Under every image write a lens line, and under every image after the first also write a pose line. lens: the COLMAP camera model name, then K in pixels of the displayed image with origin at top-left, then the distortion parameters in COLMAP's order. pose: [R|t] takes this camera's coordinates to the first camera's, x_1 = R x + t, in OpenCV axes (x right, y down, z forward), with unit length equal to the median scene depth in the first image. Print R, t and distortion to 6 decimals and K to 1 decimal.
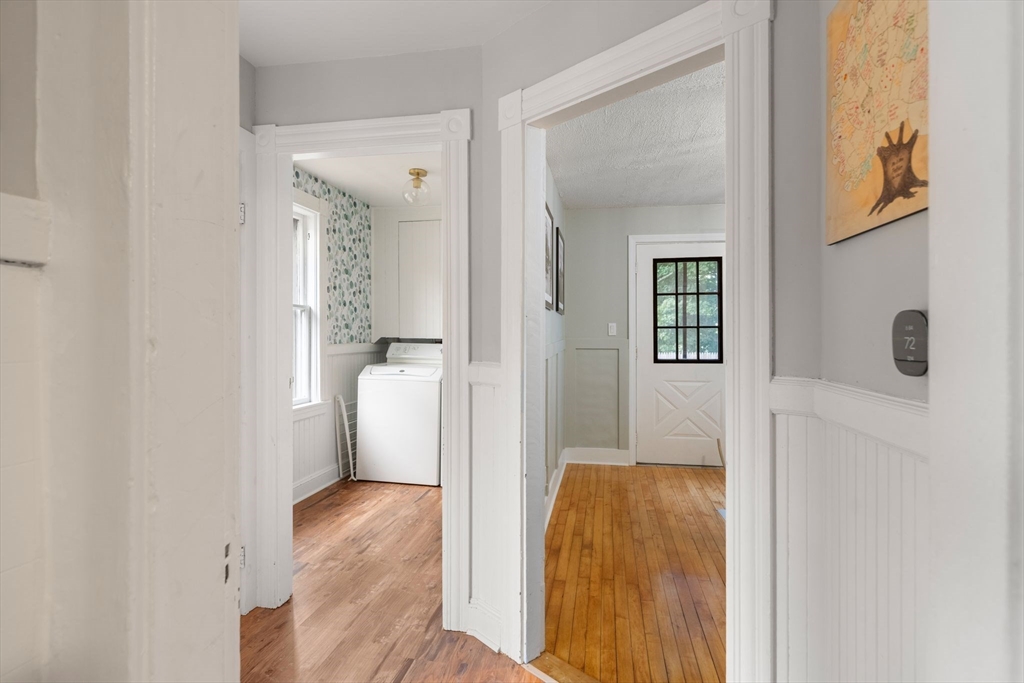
lens RADIAL K [[472.0, 0, 496.3], [0, 472.0, 343.3], [0, 0, 1]] dist [0.001085, 0.000337]
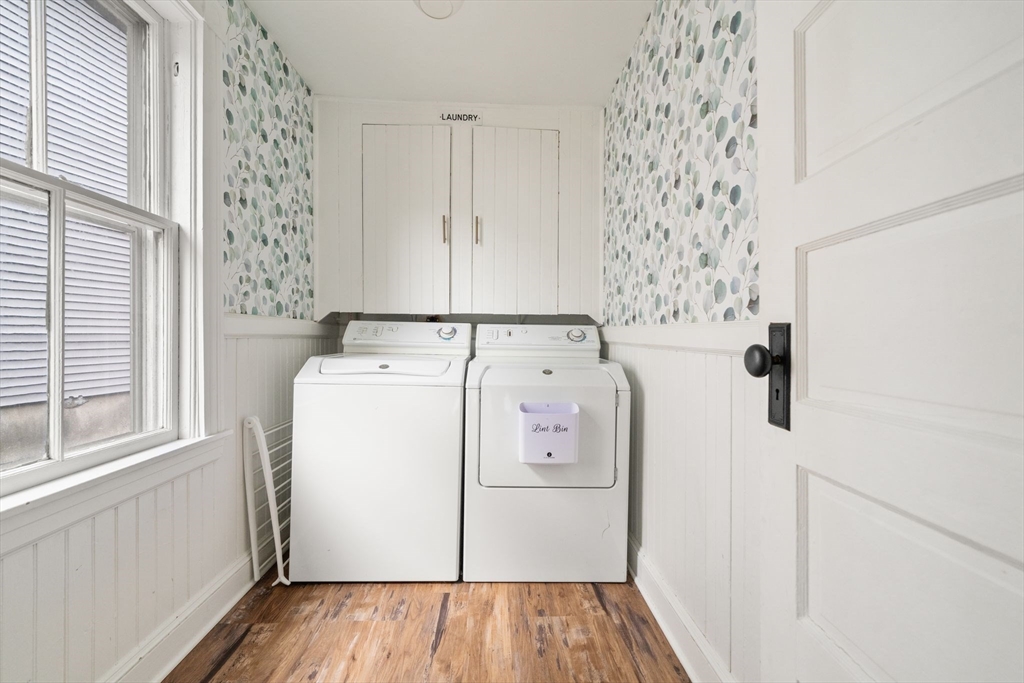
lens RADIAL K [[430.9, 0, 520.6], [0, 430.9, 336.1], [0, 0, 1]] dist [-0.000415, -0.000215]
pose [[0.974736, -0.001145, 0.223355, -0.155454], [0.002926, 0.999967, -0.007642, 0.028172], [-0.223339, 0.008102, 0.974707, 0.483936]]
